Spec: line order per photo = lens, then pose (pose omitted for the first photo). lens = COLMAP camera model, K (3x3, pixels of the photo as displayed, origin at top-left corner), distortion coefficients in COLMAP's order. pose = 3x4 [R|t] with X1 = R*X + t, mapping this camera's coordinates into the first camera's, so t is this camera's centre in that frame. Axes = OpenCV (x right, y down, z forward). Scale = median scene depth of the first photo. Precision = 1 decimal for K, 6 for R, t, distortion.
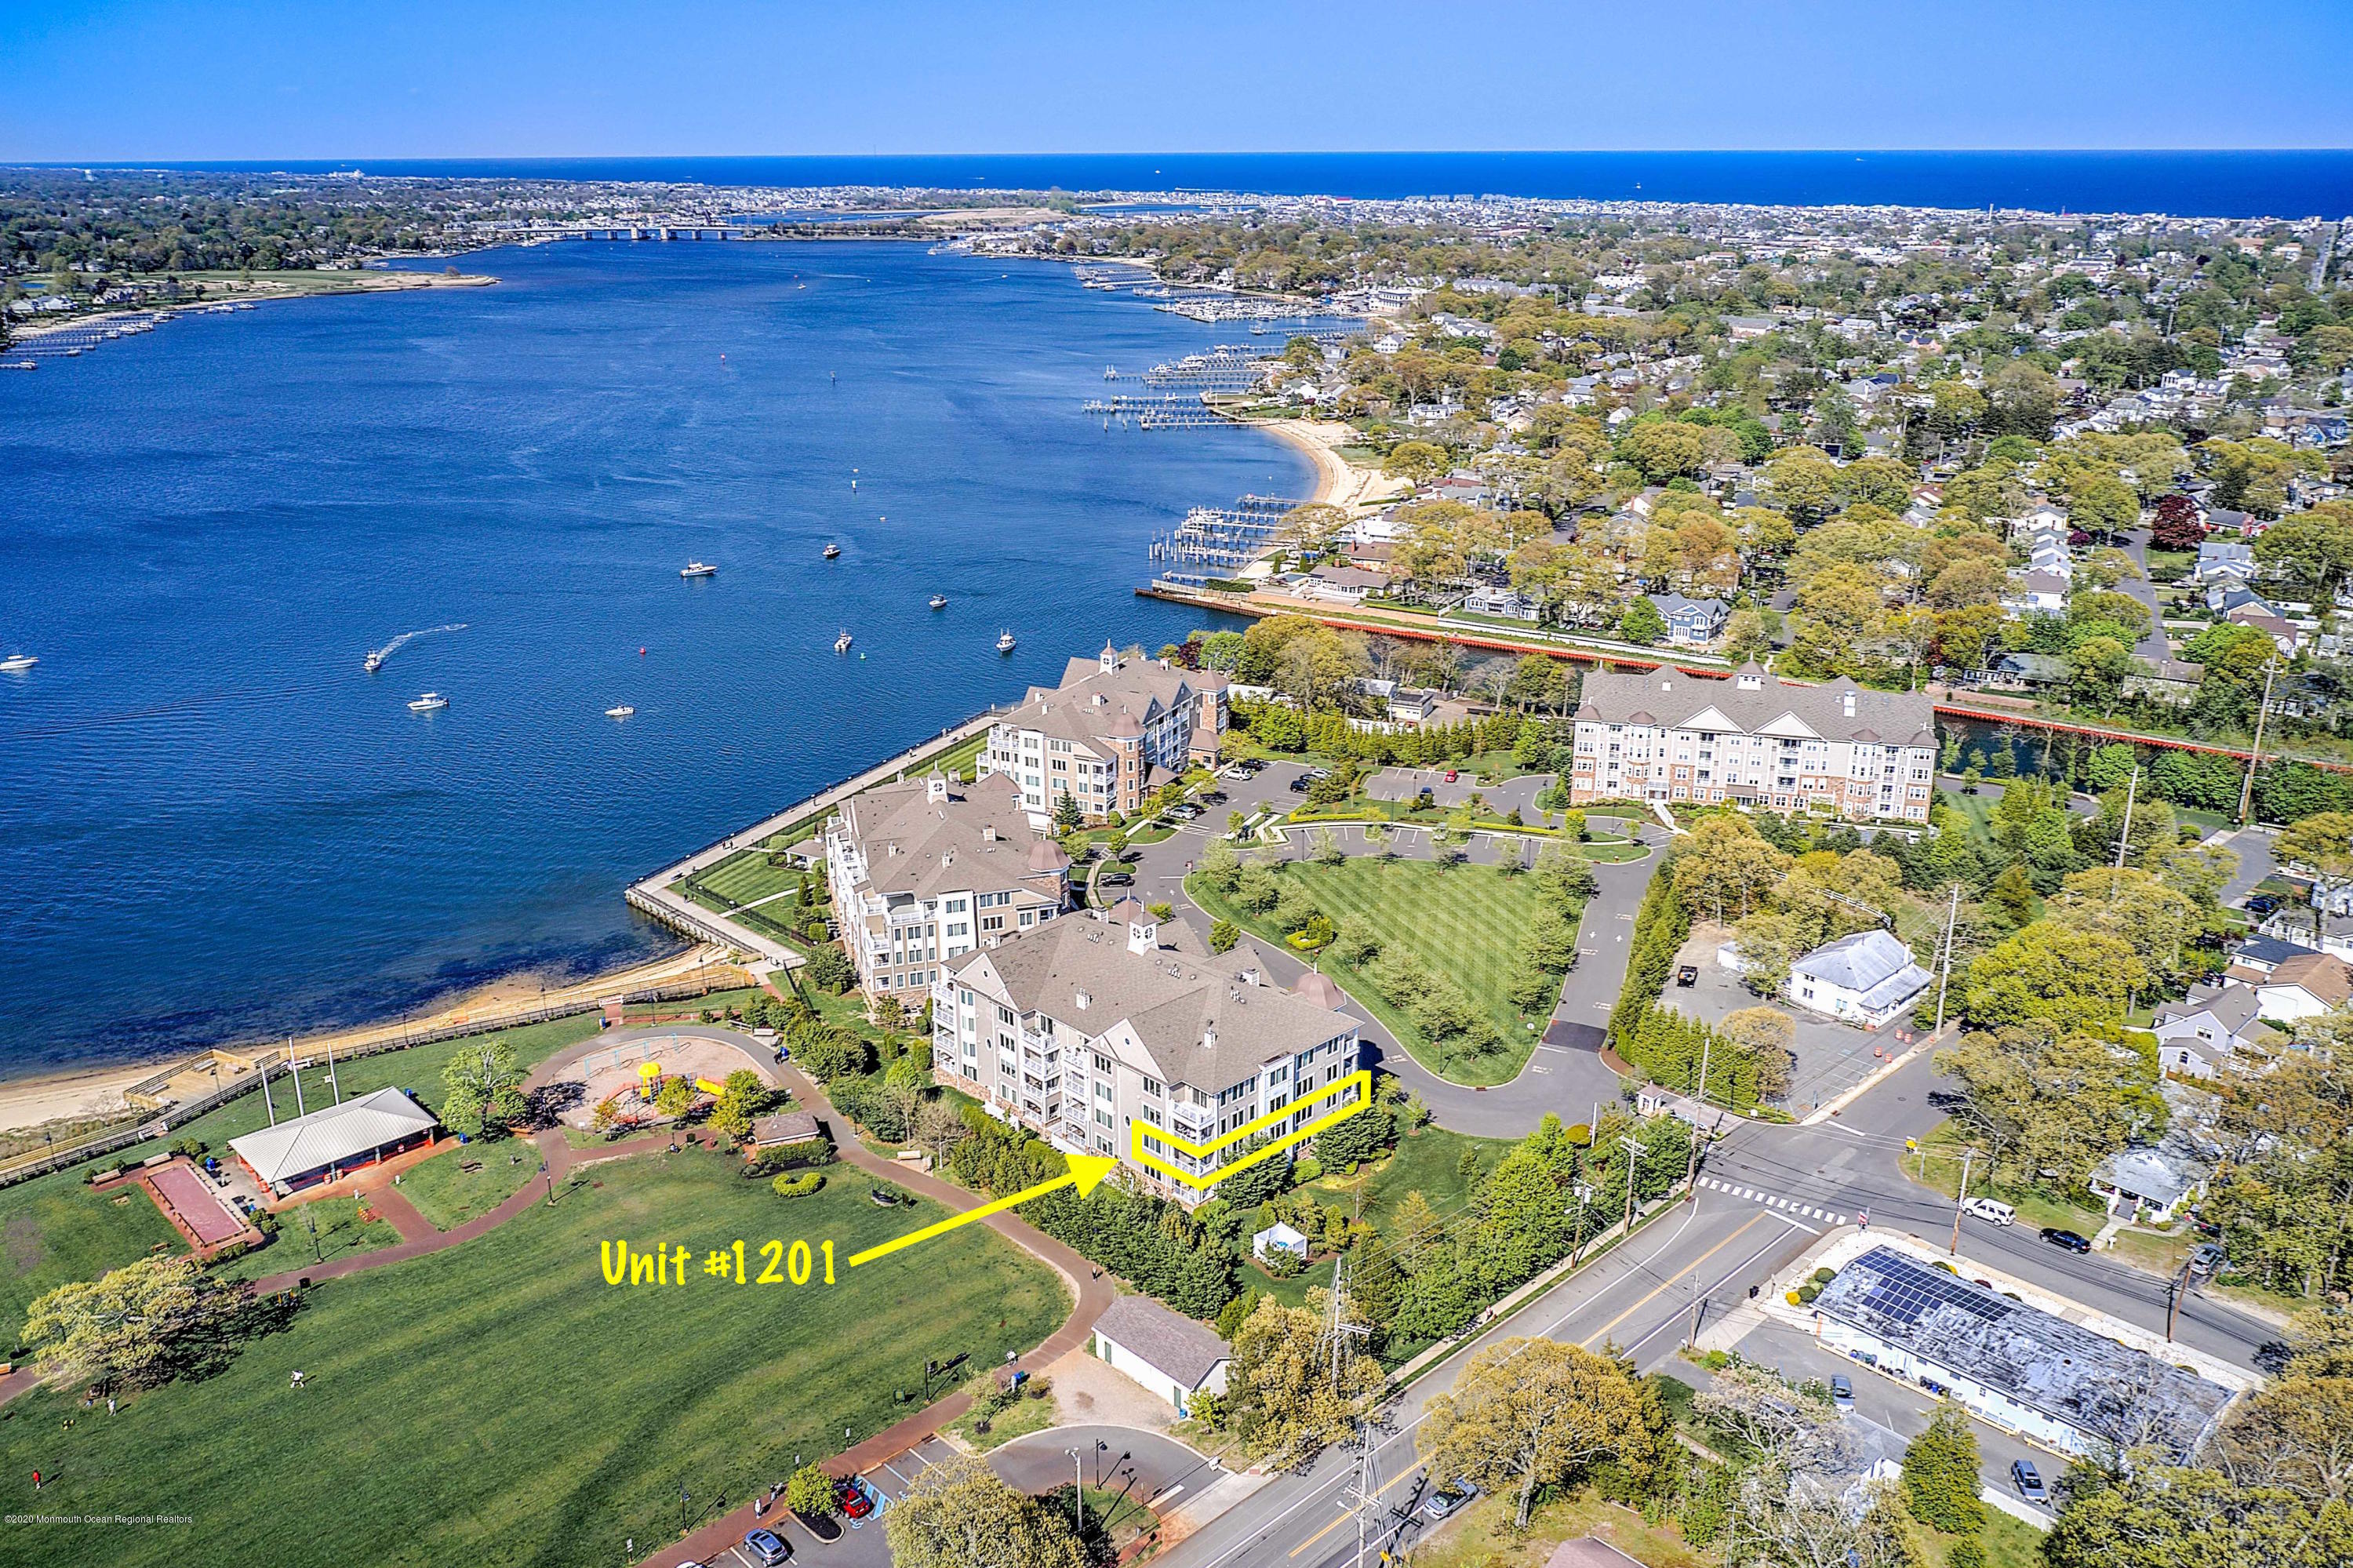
lens RADIAL K [[1806.2, 0, 1176.5], [0, 1806.2, 784.0], [0, 0, 1]] dist [-0.008792, -0.005021]
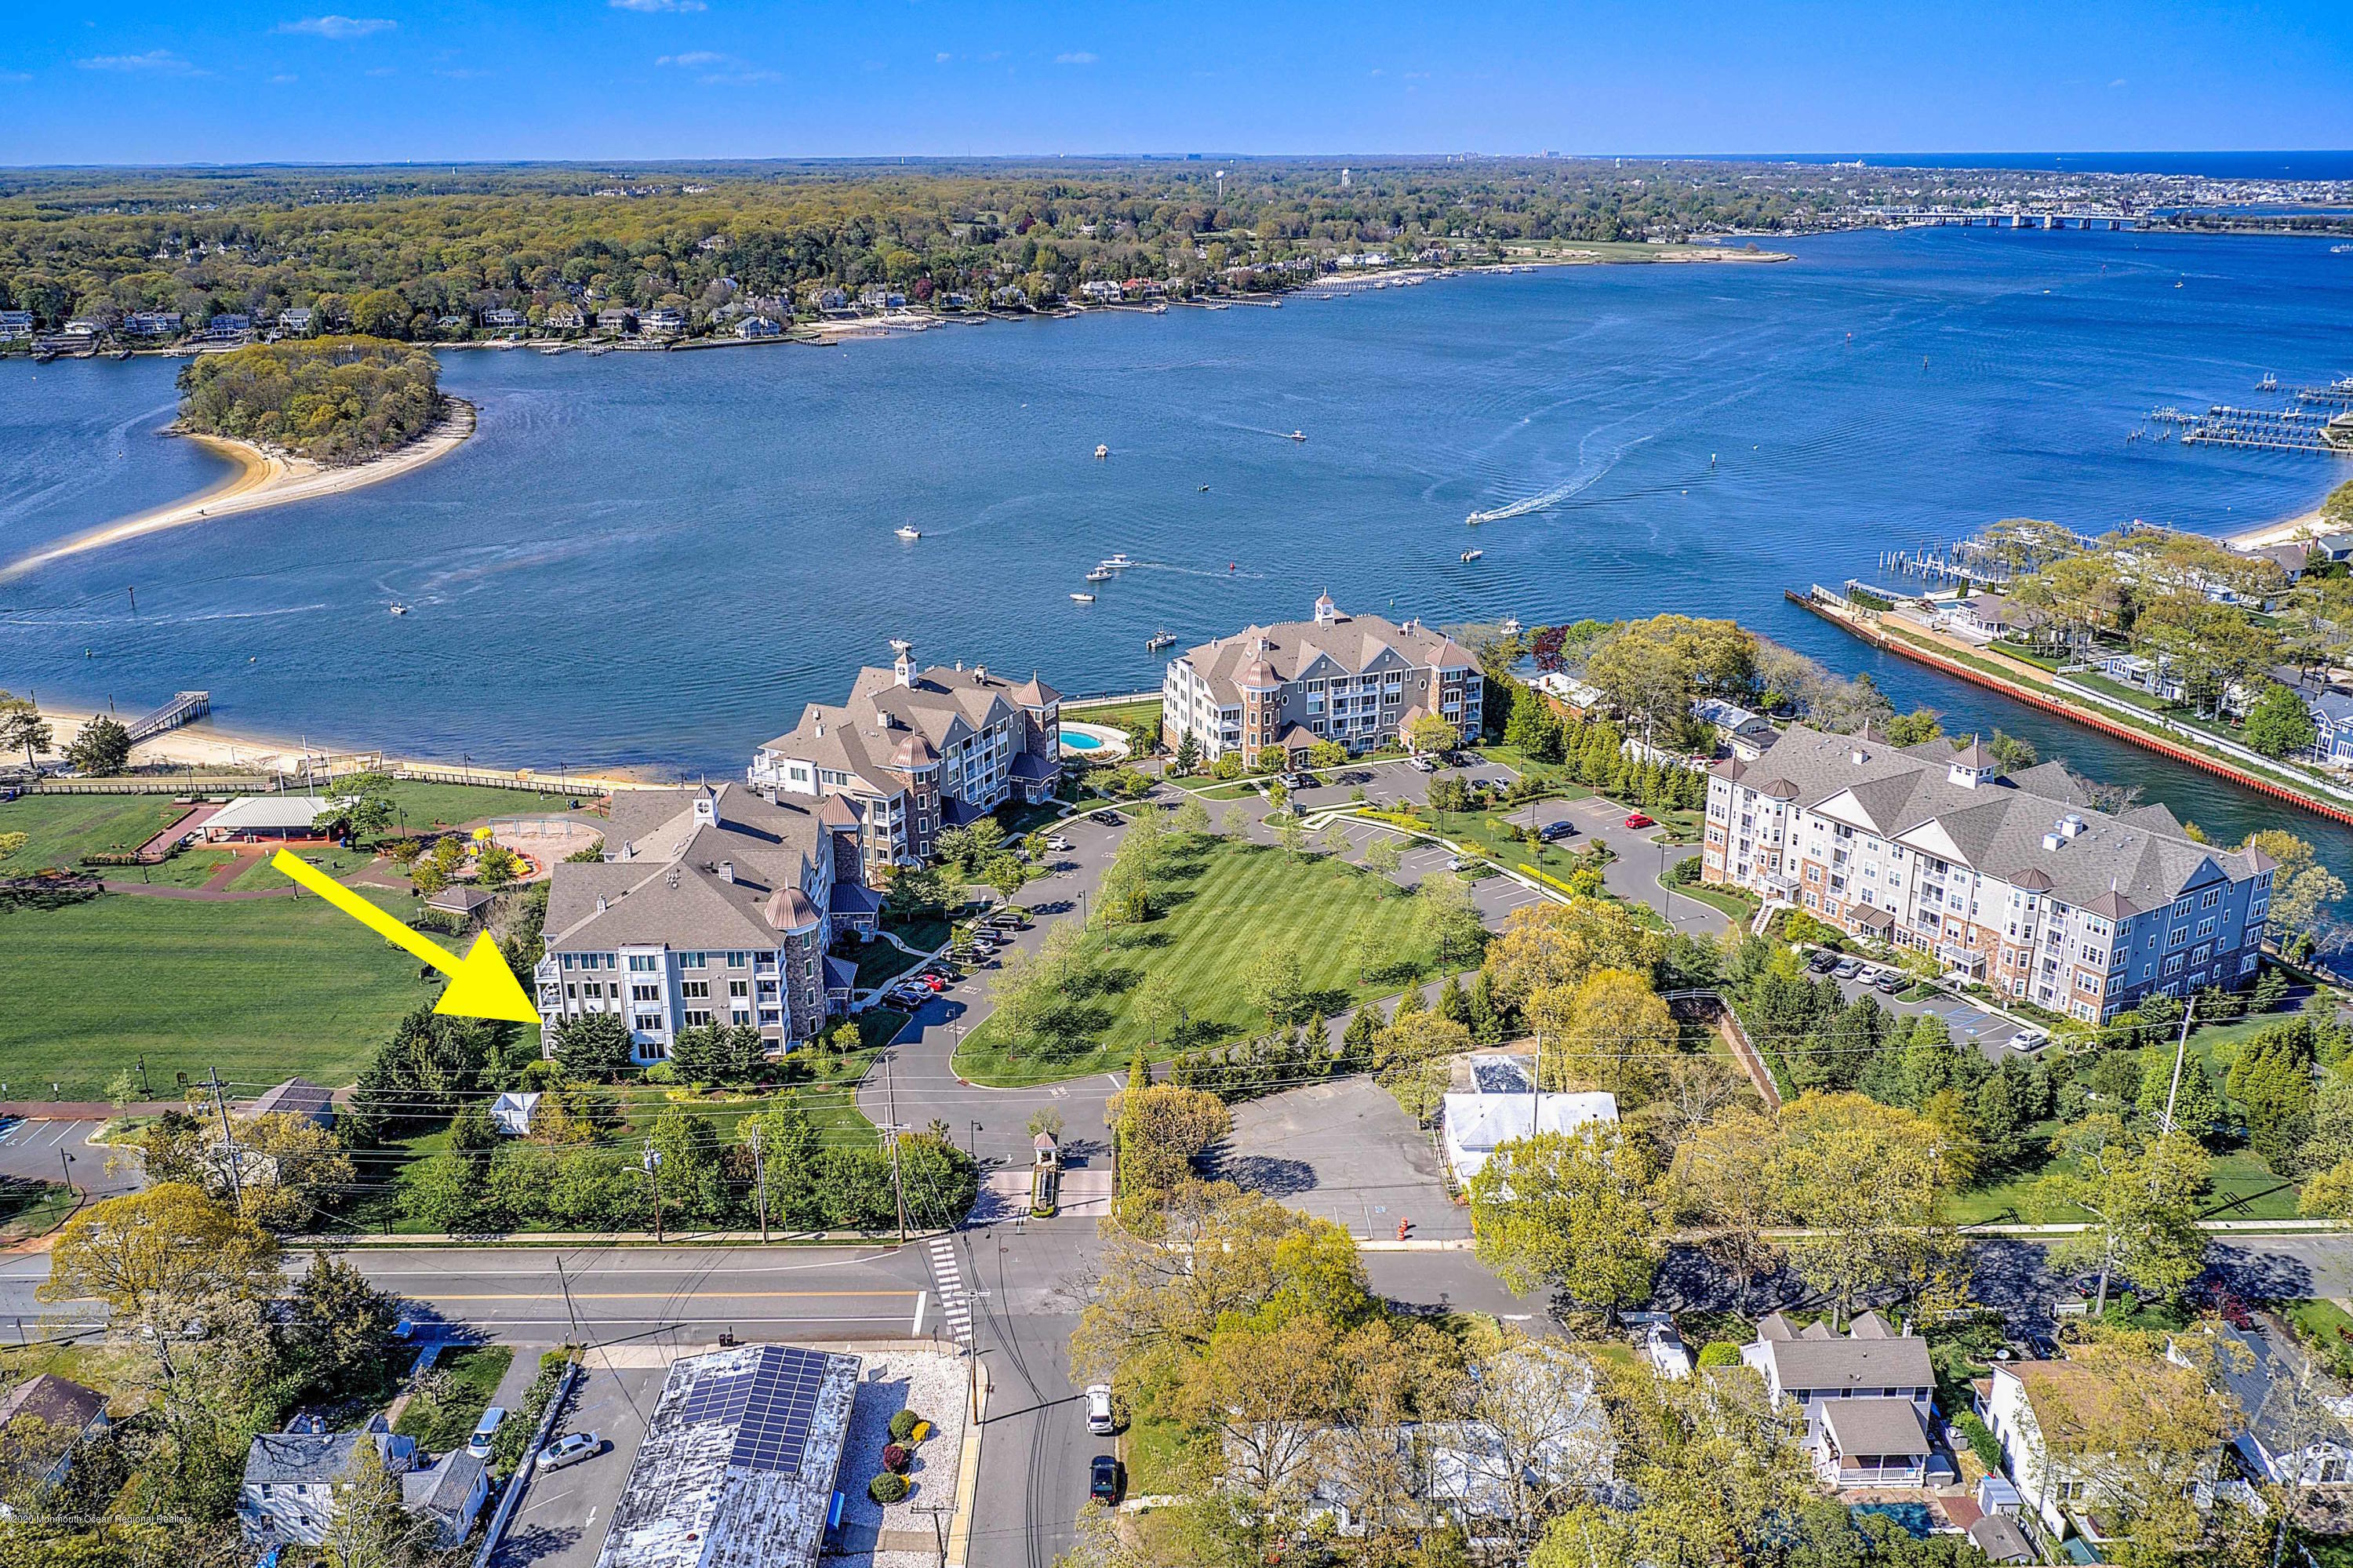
lens RADIAL K [[1806.2, 0, 1176.5], [0, 1806.2, 784.0], [0, 0, 1]] dist [-0.008792, -0.005021]
pose [[0.743782, 0.219495, -0.631355, 0.549640], [-0.215690, 0.972832, 0.084113, -0.047735], [0.632665, 0.073615, 0.770918, 0.275210]]
